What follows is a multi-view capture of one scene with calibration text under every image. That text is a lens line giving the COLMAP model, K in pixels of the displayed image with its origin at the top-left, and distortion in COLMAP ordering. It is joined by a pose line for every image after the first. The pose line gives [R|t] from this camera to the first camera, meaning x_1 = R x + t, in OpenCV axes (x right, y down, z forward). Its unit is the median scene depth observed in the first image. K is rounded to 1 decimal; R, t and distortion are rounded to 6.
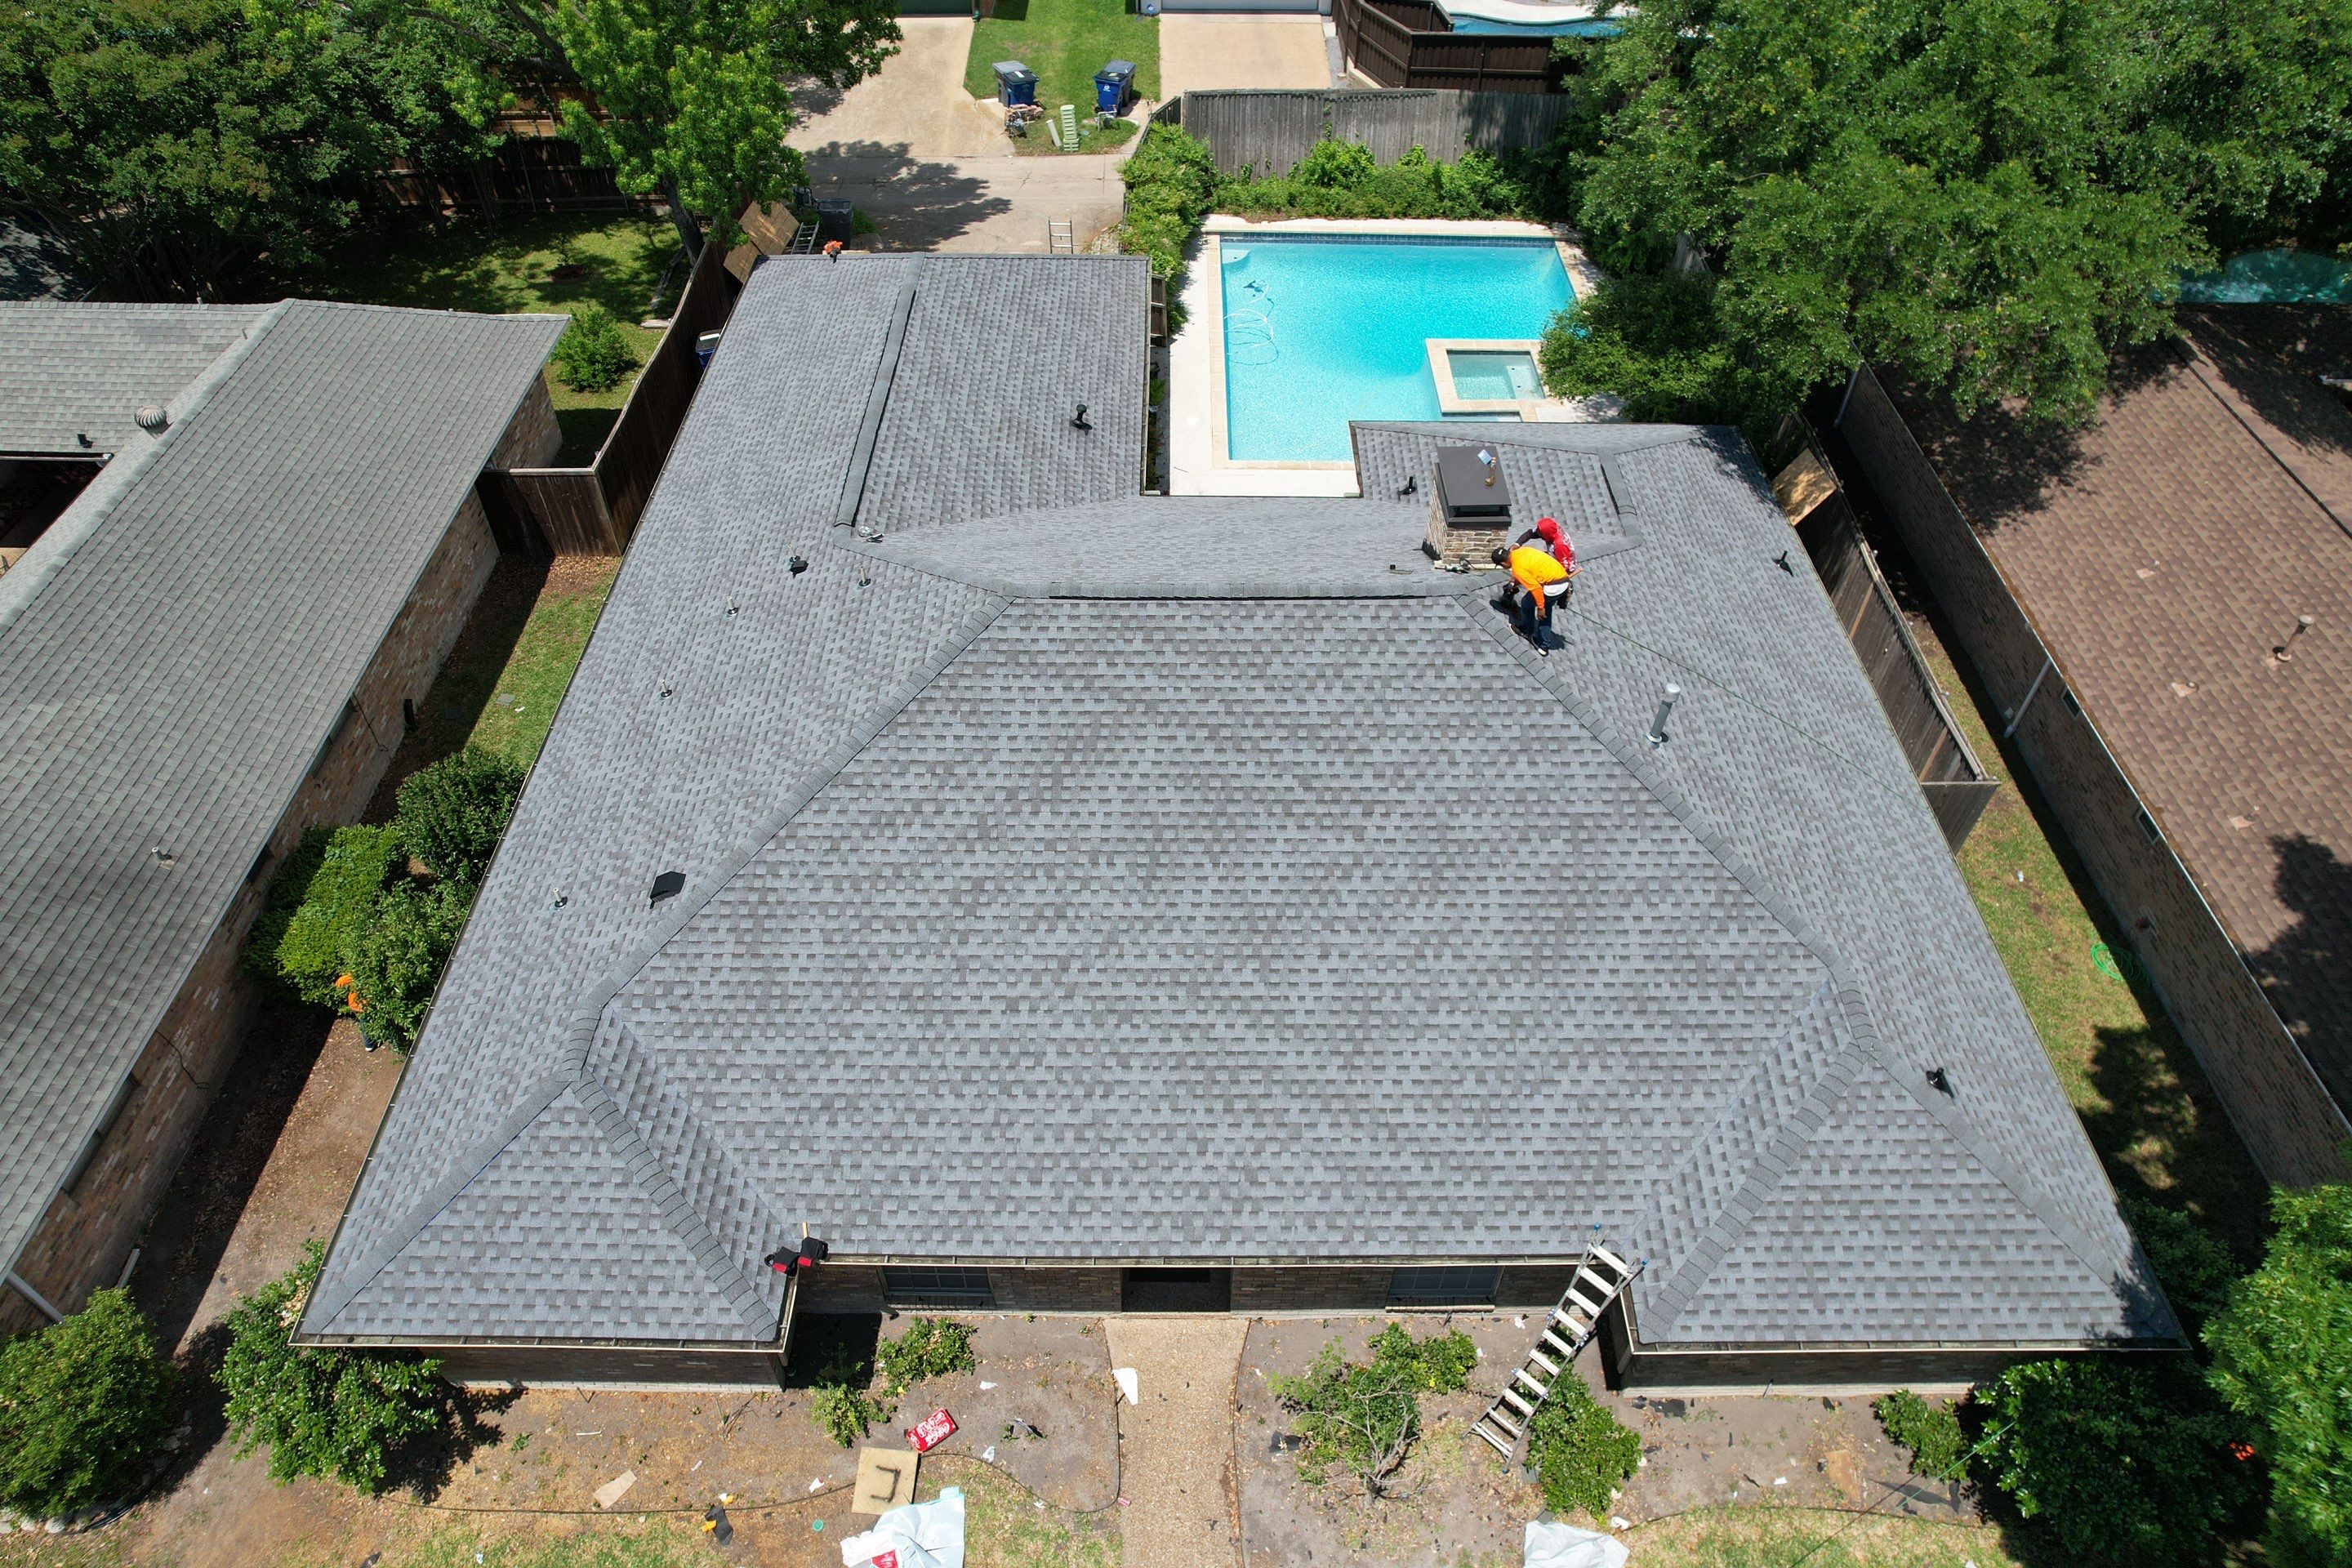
lens RADIAL K [[1536.4, 0, 1175.3], [0, 1536.4, 784.2], [0, 0, 1]] dist [-0.049337, 0.028404]
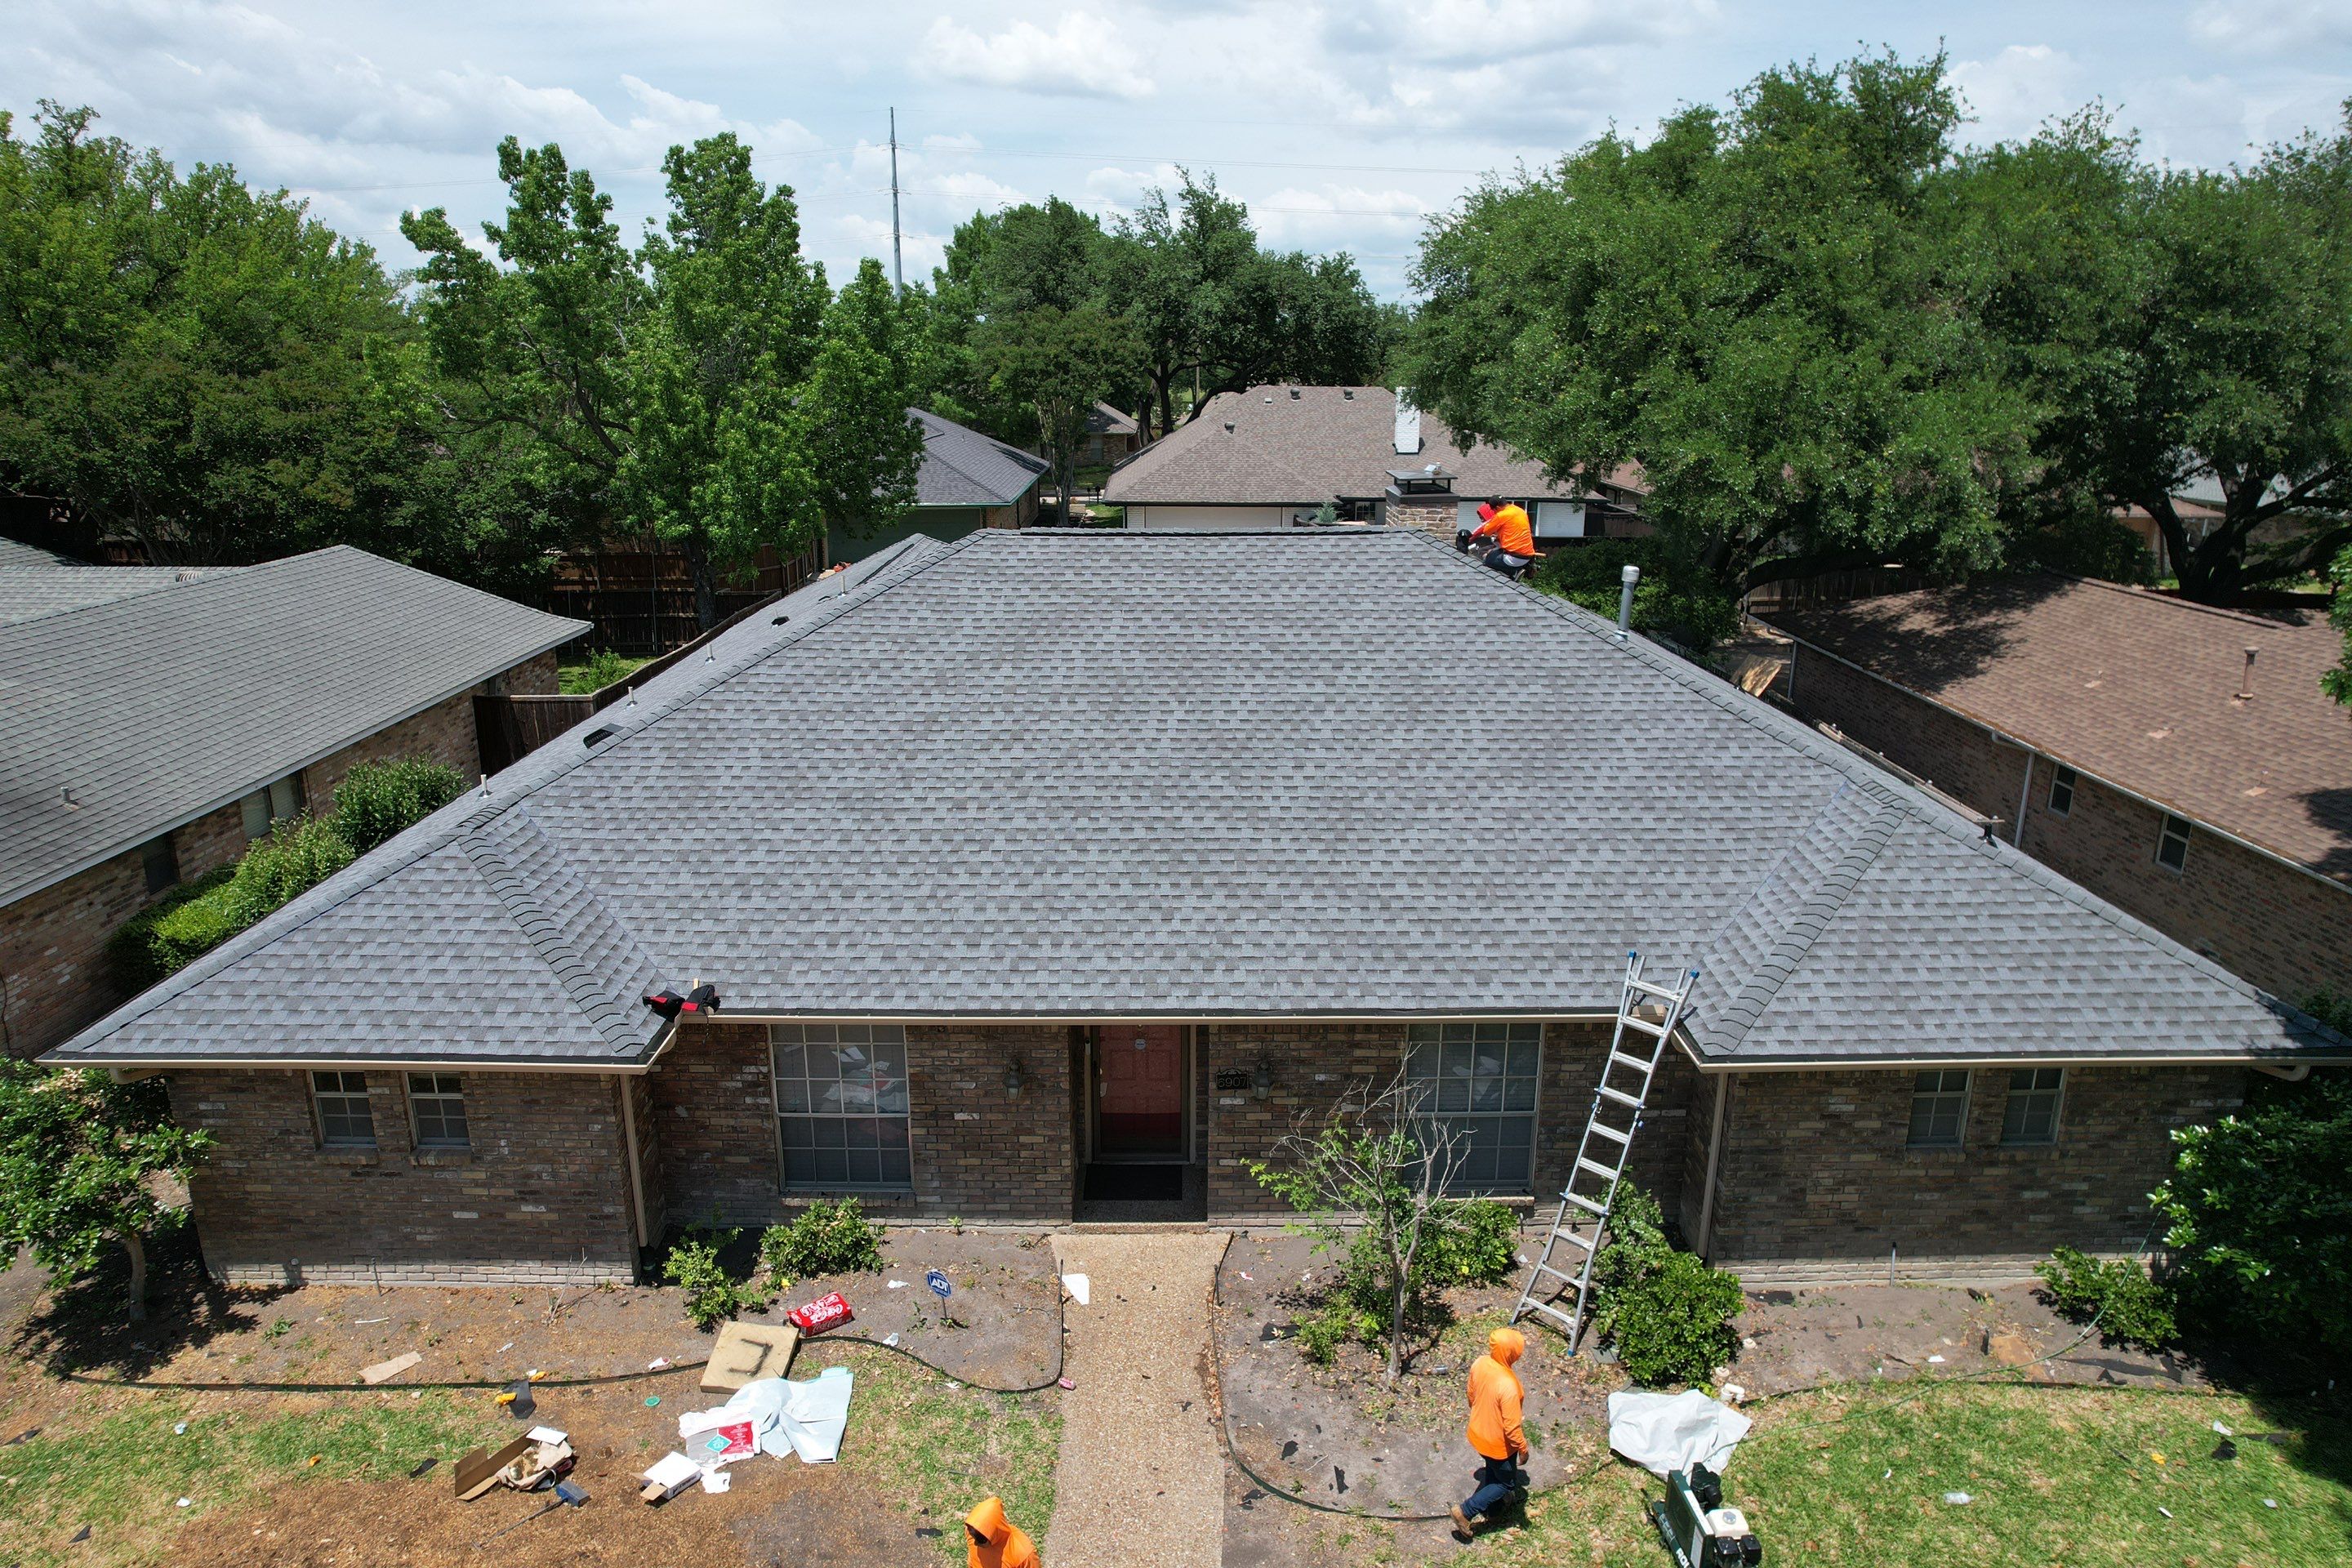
lens RADIAL K [[1536.4, 0, 1174.8], [0, 1536.4, 776.9], [0, 0, 1]] dist [-0.049337, 0.028404]
pose [[0.999967, -0.004794, 0.006628, 0.015823], [0.007493, 0.861912, -0.507003, 0.592873], [-0.003282, 0.507035, 0.861919, 0.203899]]
